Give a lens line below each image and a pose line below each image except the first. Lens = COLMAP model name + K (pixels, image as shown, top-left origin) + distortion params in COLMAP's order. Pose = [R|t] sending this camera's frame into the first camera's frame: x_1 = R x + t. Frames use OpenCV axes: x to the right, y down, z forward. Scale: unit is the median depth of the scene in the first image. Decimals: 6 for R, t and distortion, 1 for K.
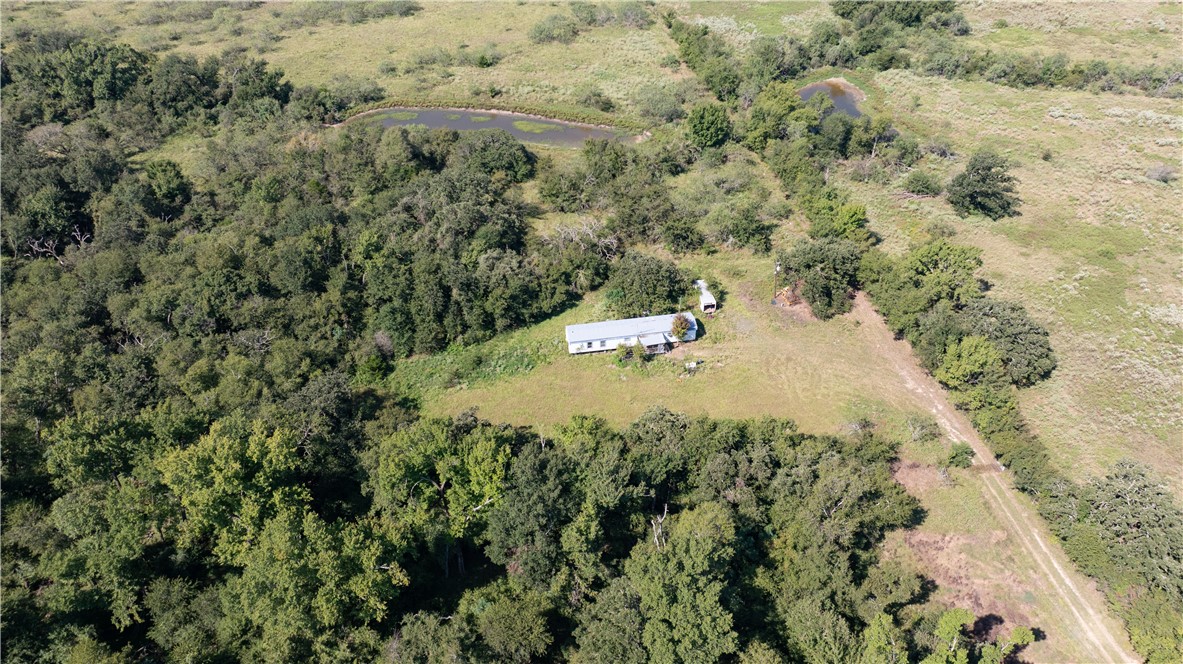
lens RADIAL K [[828.8, 0, 593.7], [0, 828.8, 332.3], [0, 0, 1]] dist [-0.030288, 0.022735]
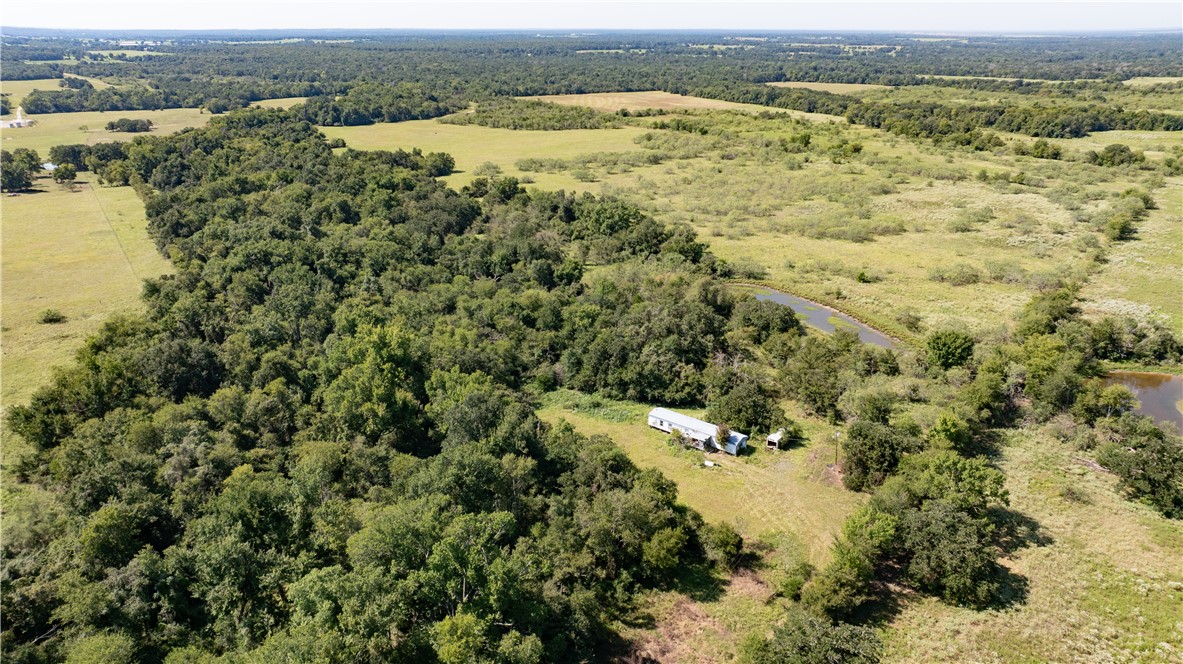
lens RADIAL K [[828.8, 0, 589.6], [0, 828.8, 331.8], [0, 0, 1]] dist [-0.030288, 0.022735]
pose [[0.652738, 0.262675, -0.710588, 0.752954], [-0.471745, 0.874854, -0.109943, 0.080170], [0.592782, 0.406980, 0.694966, -0.015250]]
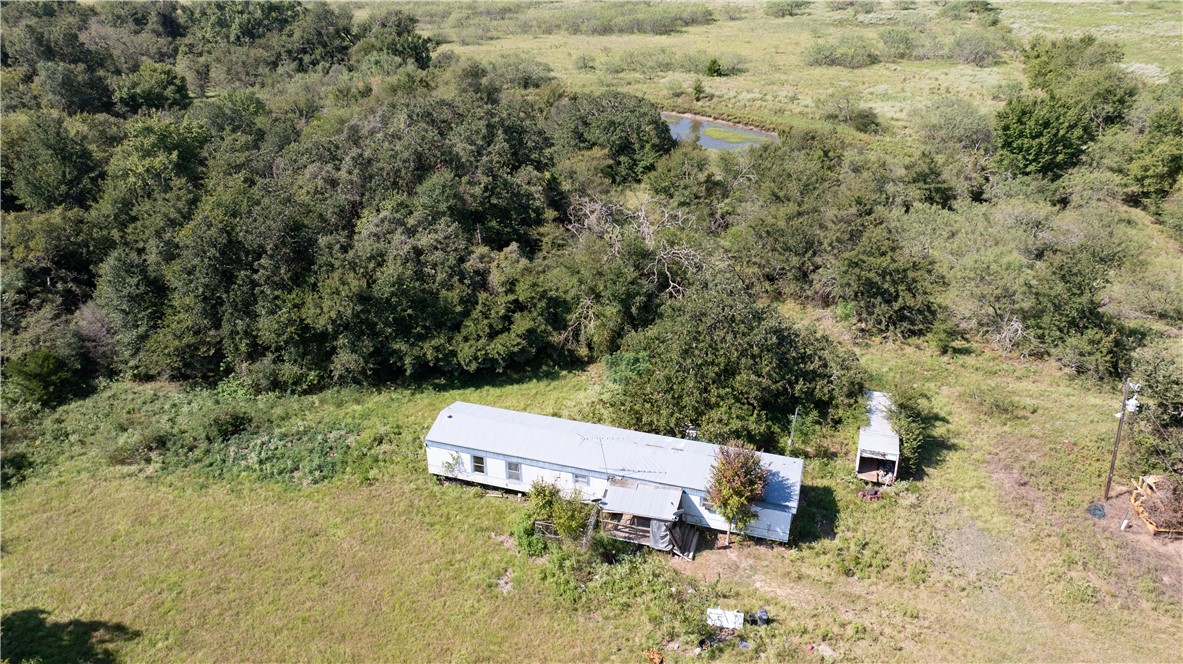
lens RADIAL K [[828.8, 0, 598.6], [0, 828.8, 331.1], [0, 0, 1]] dist [-0.030288, 0.022735]
pose [[0.891747, 0.208031, -0.401884, 0.162676], [-0.281663, 0.950236, -0.133107, -0.005791], [0.354195, 0.231893, 0.905965, 0.644282]]
